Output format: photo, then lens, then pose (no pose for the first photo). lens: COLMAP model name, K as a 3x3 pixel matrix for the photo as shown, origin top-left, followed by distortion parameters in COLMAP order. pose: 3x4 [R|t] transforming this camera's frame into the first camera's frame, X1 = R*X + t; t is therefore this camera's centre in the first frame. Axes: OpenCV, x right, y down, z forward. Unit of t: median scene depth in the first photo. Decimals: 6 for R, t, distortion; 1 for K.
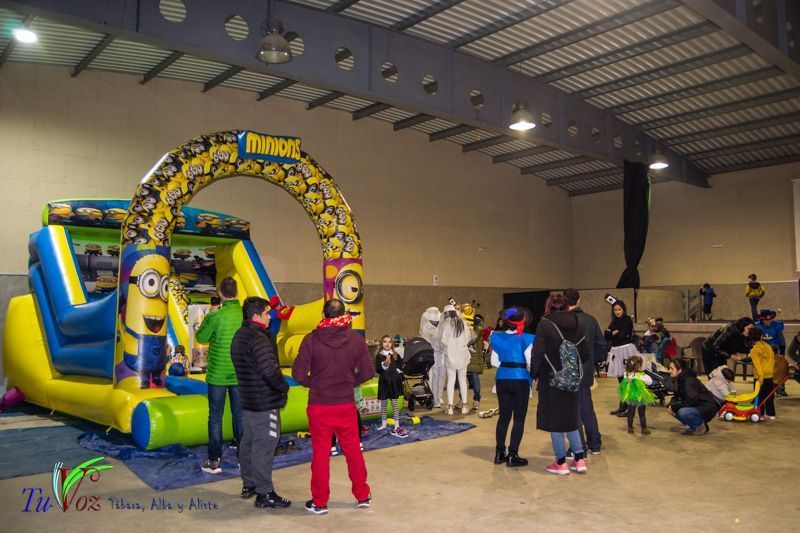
lens RADIAL K [[664.9, 0, 383.7], [0, 664.9, 268.2], [0, 0, 1]] dist [0.008041, 0.000316]
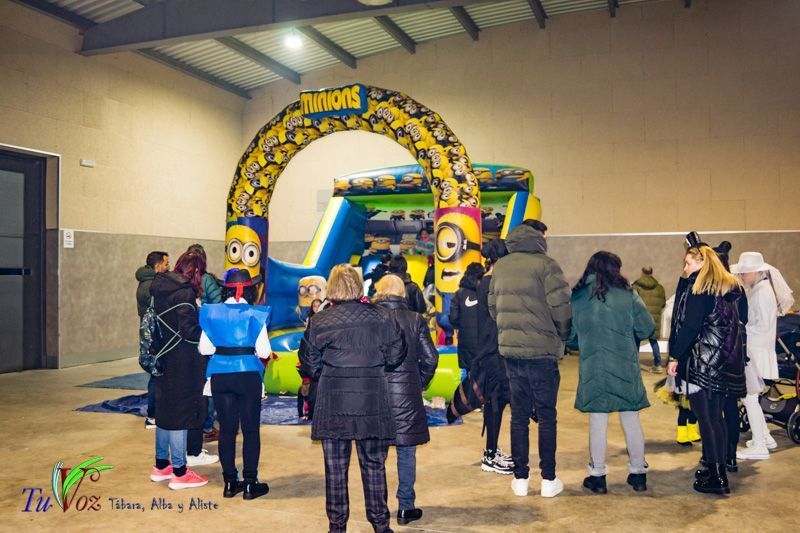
lens RADIAL K [[772.6, 0, 400.0], [0, 772.6, 266.5], [0, 0, 1]] dist [0.002109, 0.001202]
pose [[0.531866, -0.017143, -0.846655, 0.791344], [0.075688, 0.996756, 0.027365, 0.029753], [0.843439, -0.078636, 0.531438, 0.460230]]
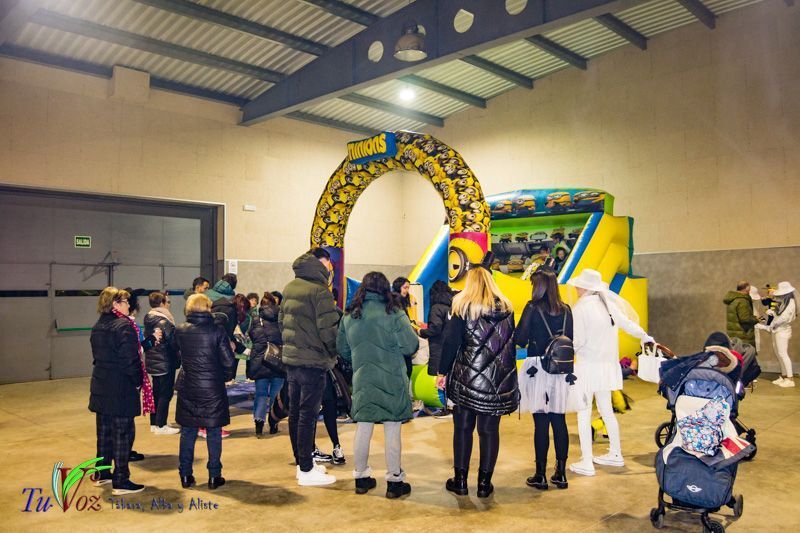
lens RADIAL K [[689.4, 0, 400.0], [0, 689.4, 266.5], [0, 0, 1]] dist [0.128736, 0.000544]
pose [[0.142741, -0.046030, -0.988689, 0.964367], [0.092611, 0.995157, -0.032960, 0.060297], [0.985418, -0.086859, 0.146313, 0.834578]]
